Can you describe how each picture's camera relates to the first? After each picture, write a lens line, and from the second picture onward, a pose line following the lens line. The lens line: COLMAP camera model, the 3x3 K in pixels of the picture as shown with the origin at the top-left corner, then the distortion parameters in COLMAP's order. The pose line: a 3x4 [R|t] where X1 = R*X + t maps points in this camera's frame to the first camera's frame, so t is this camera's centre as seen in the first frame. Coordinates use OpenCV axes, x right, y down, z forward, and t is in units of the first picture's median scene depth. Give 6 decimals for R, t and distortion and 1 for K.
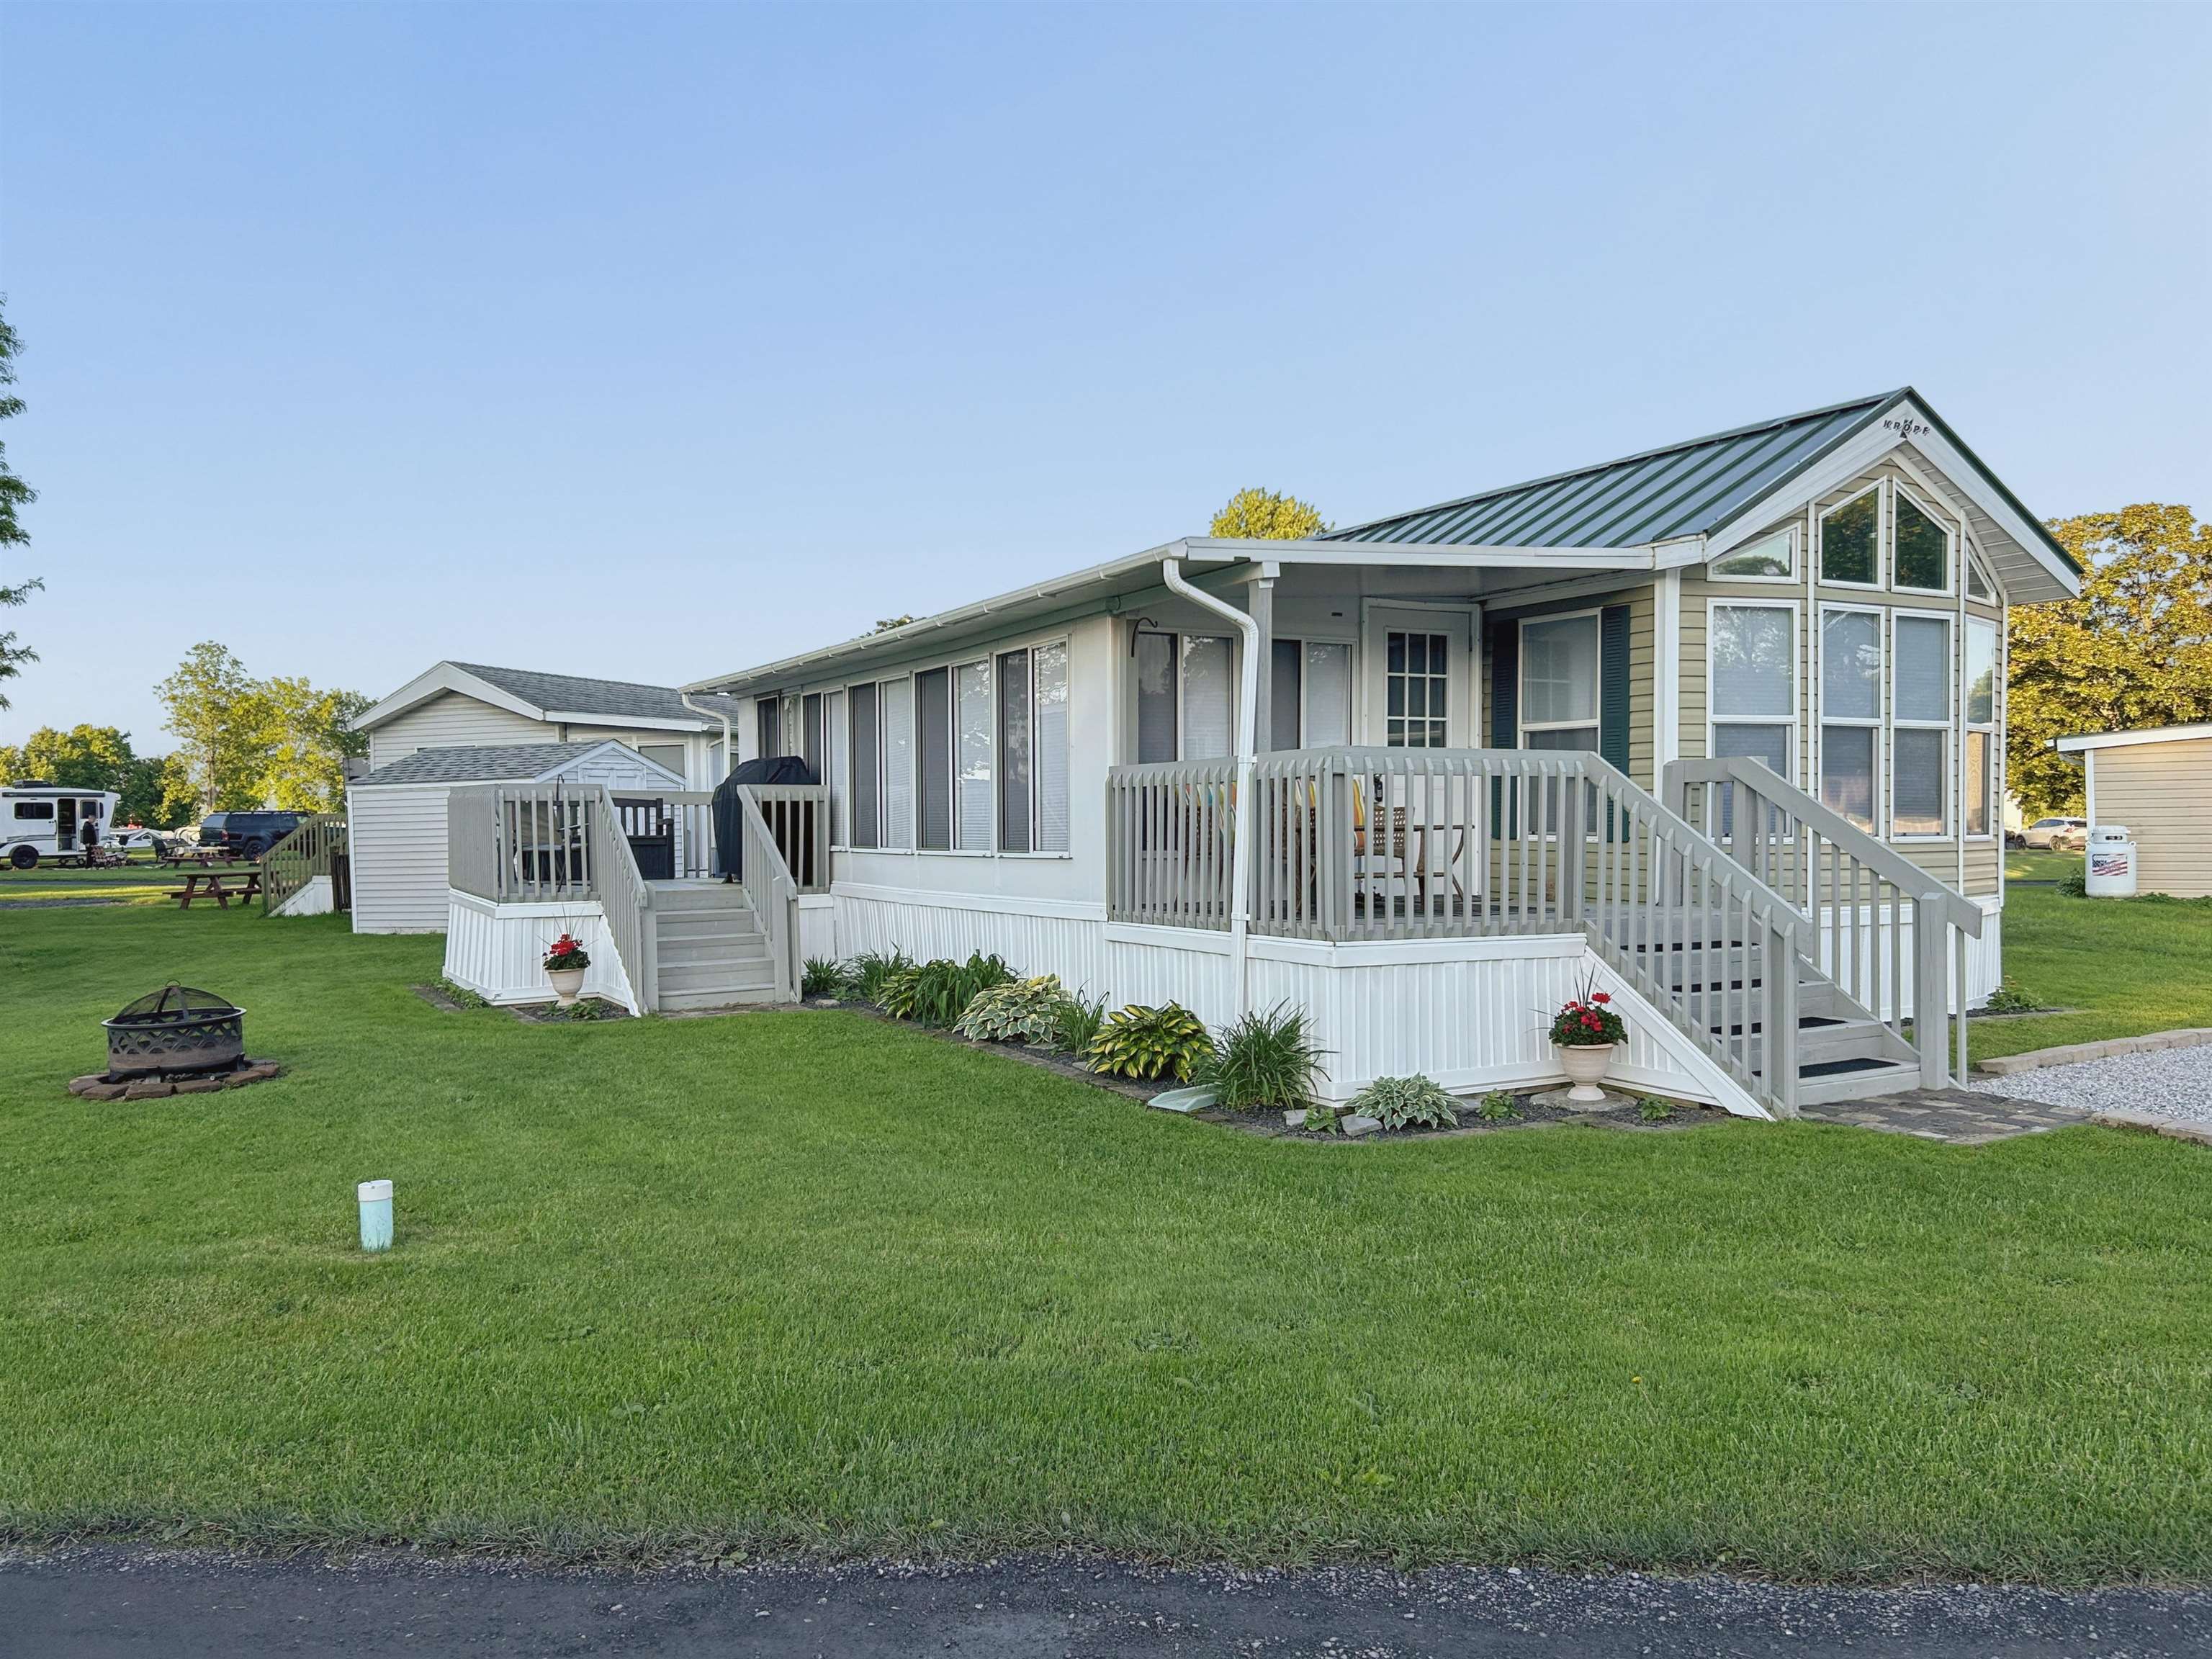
lens RADIAL K [[1708.5, 0, 1106.0], [0, 1708.5, 829.5], [0, 0, 1]] dist [0.014026, 0.003108]
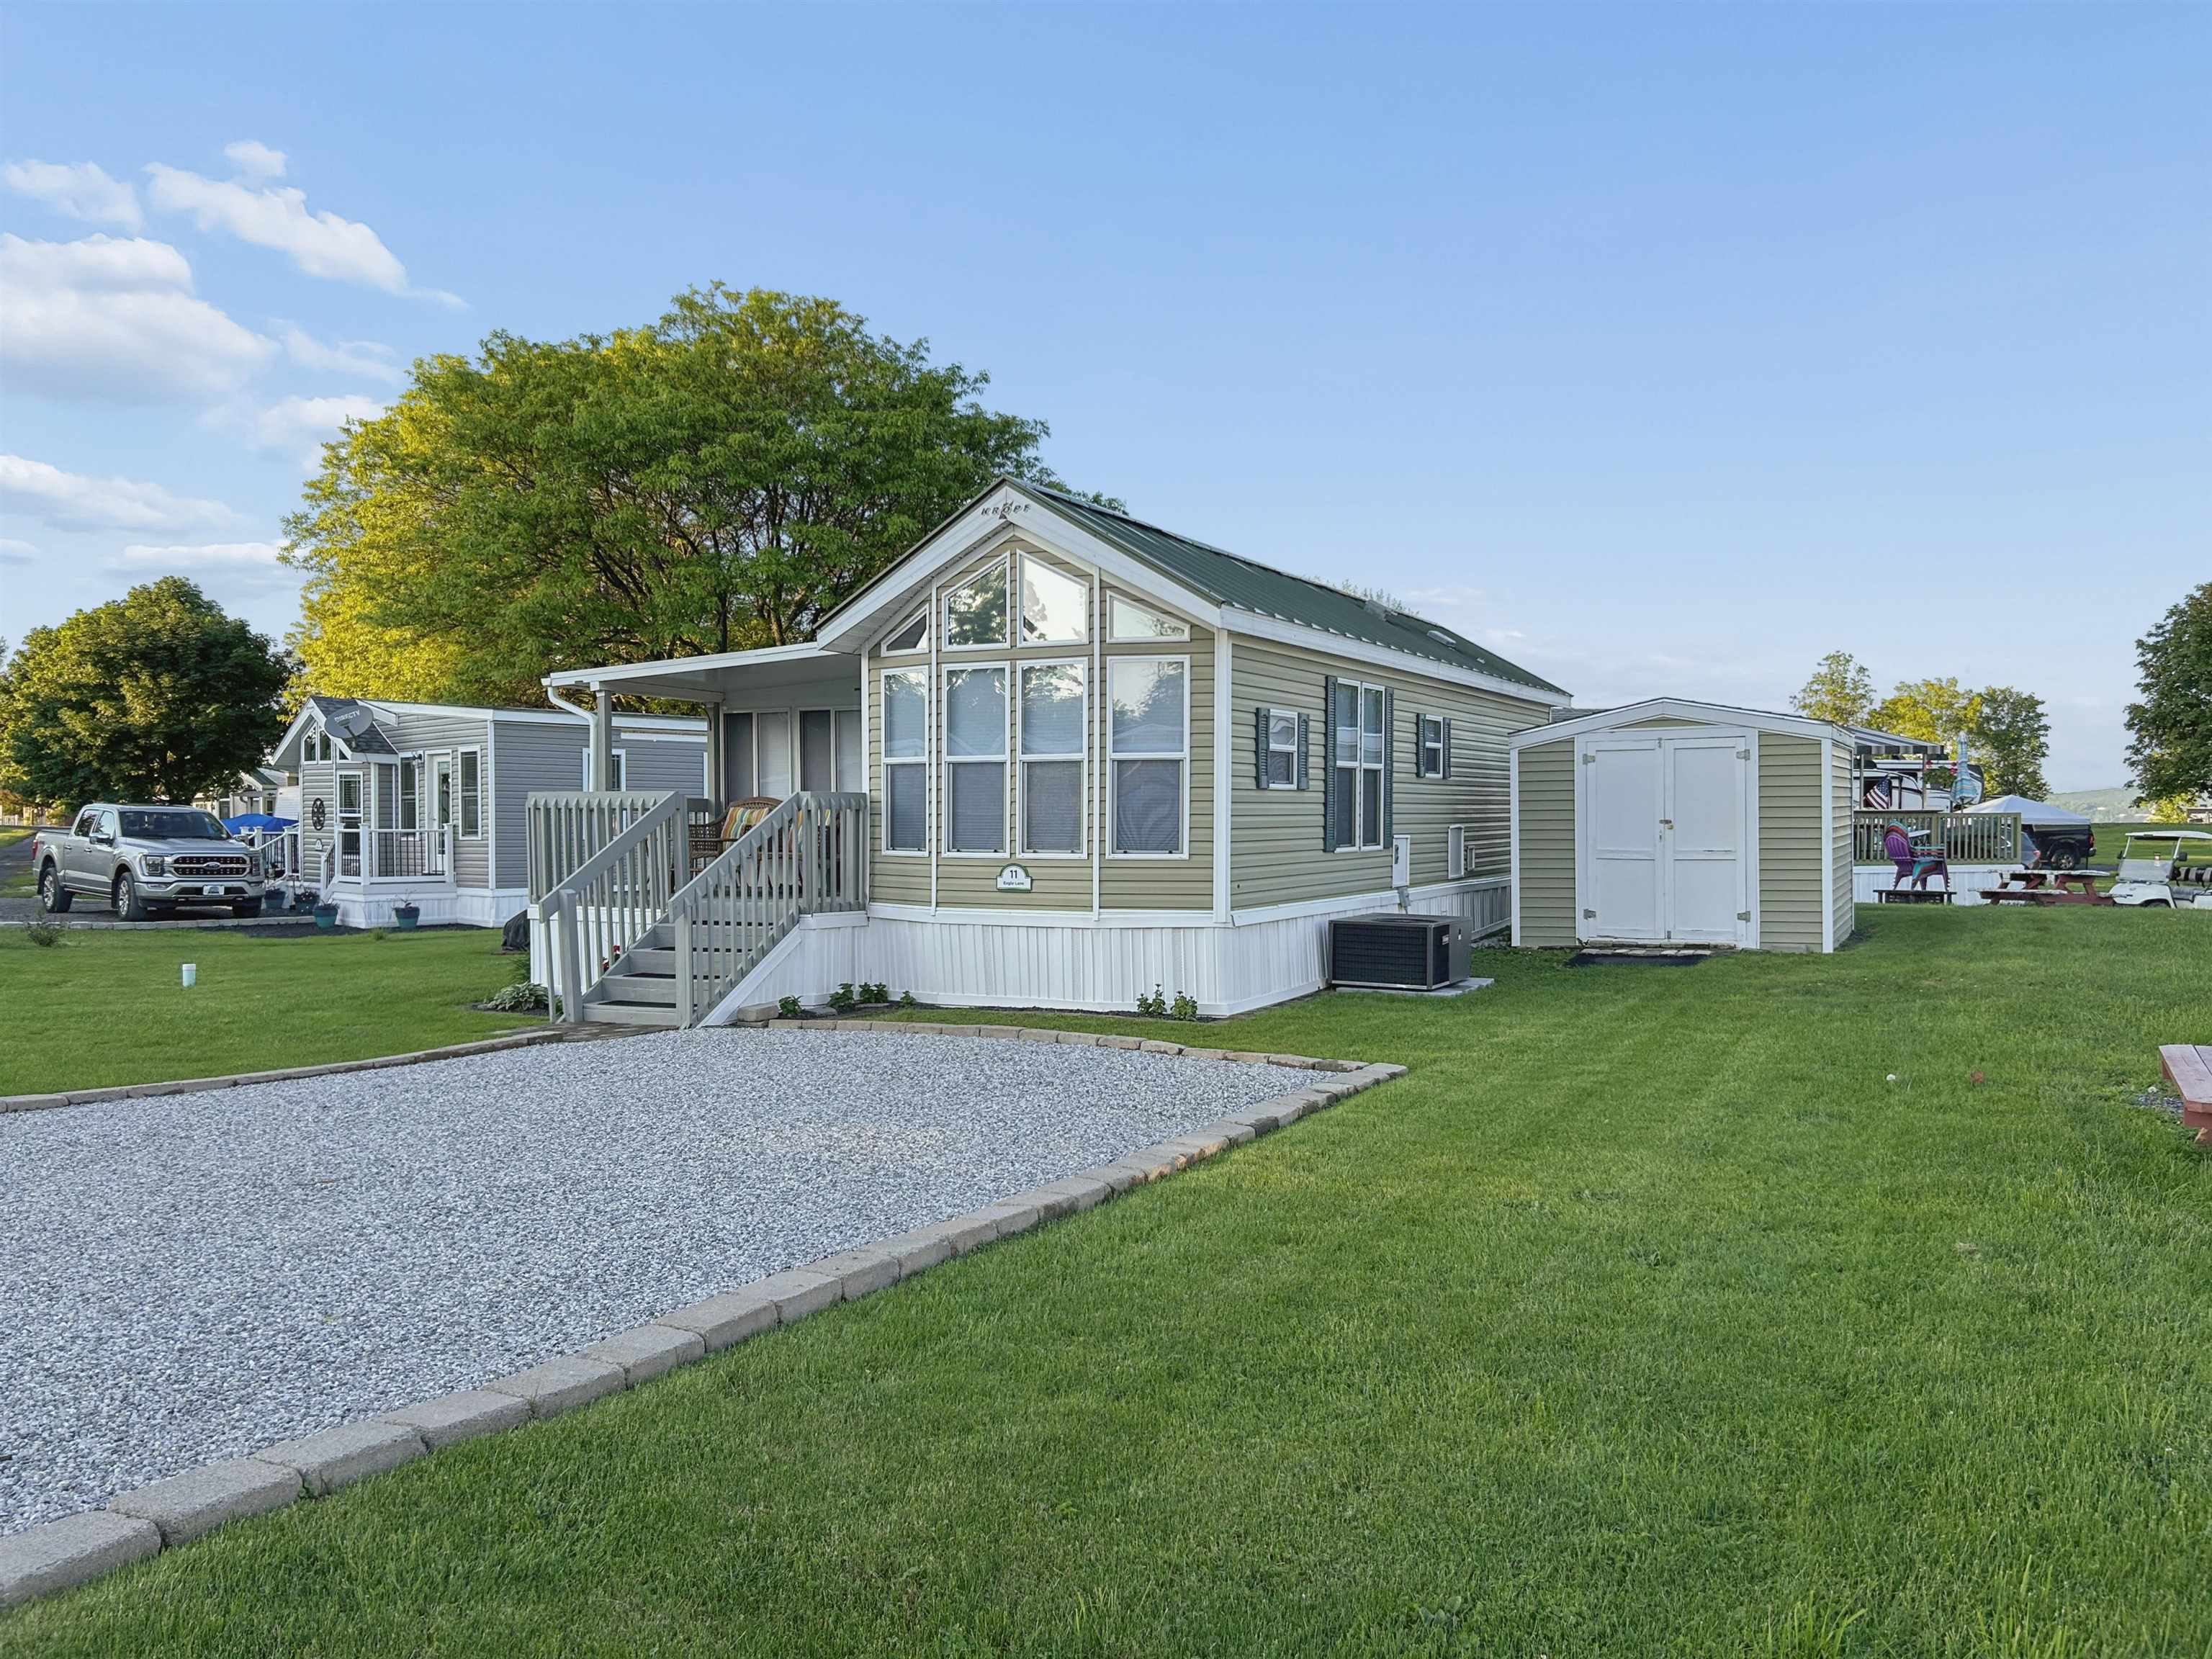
lens RADIAL K [[1683.5, 0, 1110.4], [0, 1683.5, 851.4], [0, 0, 1]] dist [0.009965, 0.001029]
pose [[0.559528, 0.022546, -0.828504, 1.407493], [-0.009754, 0.999740, 0.020619, -0.022421], [0.828754, -0.003456, 0.559603, 0.390969]]
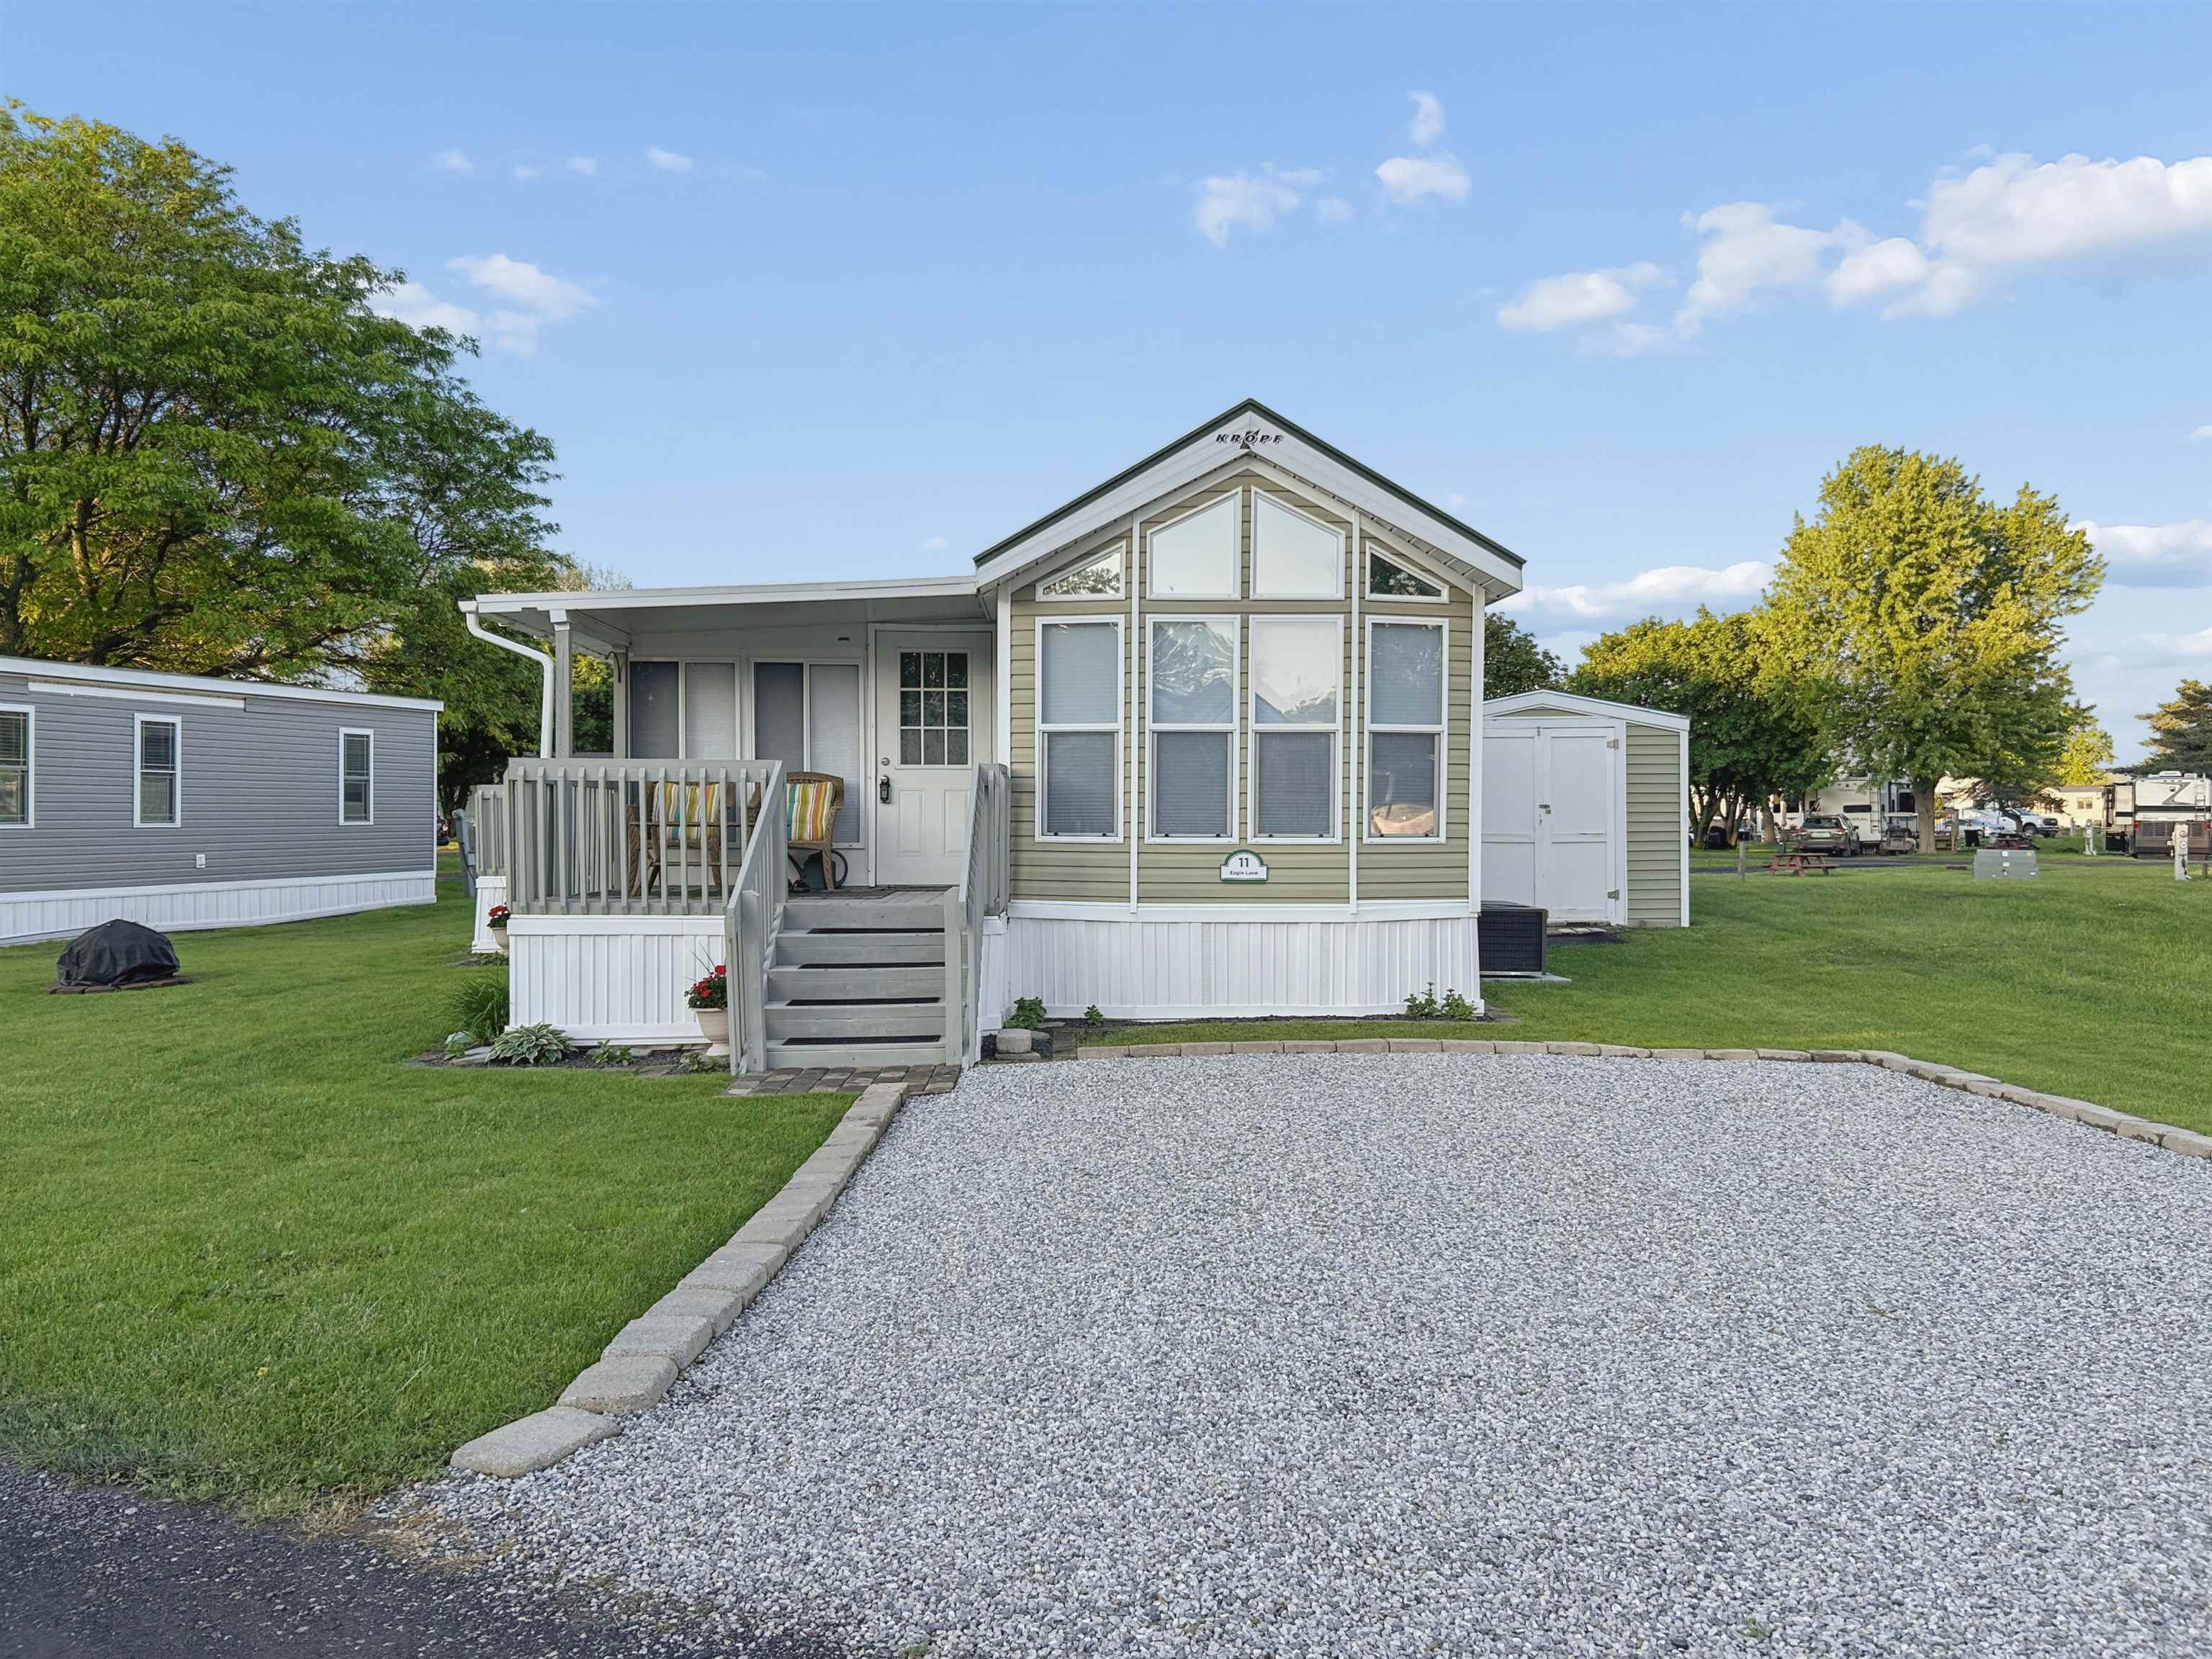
lens RADIAL K [[1708.5, 0, 1106.0], [0, 1708.5, 829.5], [0, 0, 1]] dist [0.014026, 0.003108]
pose [[0.884076, 0.015255, -0.467095, 0.829336], [-0.012245, 0.999880, 0.009478, -0.010606], [0.467184, -0.002659, 0.884156, 0.060806]]
